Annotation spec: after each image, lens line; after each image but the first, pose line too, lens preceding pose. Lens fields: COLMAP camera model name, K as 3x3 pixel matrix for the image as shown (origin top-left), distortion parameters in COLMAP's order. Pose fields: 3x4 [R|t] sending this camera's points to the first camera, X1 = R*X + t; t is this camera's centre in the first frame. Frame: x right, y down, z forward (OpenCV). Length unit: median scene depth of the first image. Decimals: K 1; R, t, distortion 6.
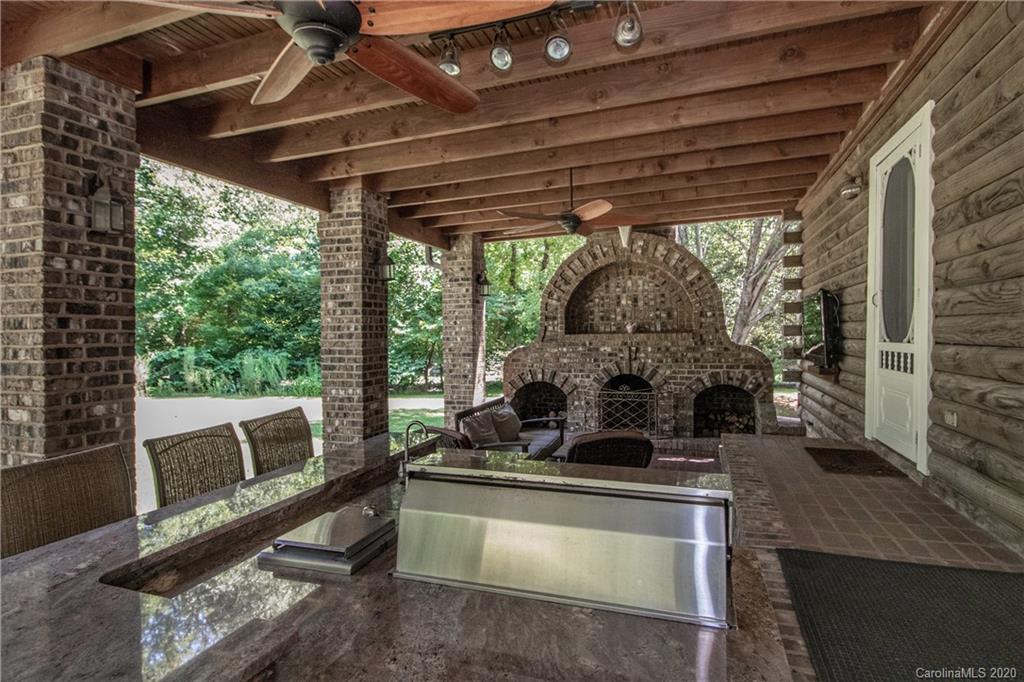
lens RADIAL K [[551.0, 0, 504.1], [0, 551.0, 349.4], [0, 0, 1]] dist [-0.005688, -0.003632]
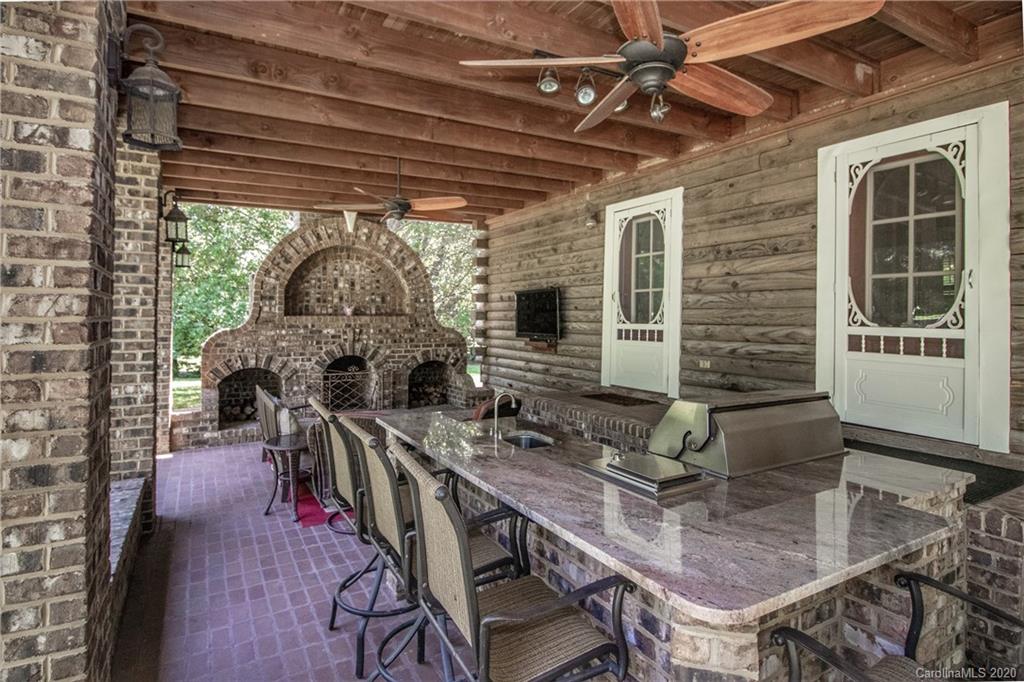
lens RADIAL K [[551.0, 0, 505.4], [0, 551.0, 330.9], [0, 0, 1]] dist [-0.005688, -0.003632]
pose [[0.642737, -0.003868, 0.766078, -0.381485], [0.009158, 0.999955, -0.002635, 0.004488], [-0.766033, 0.008710, 0.642743, 0.117089]]
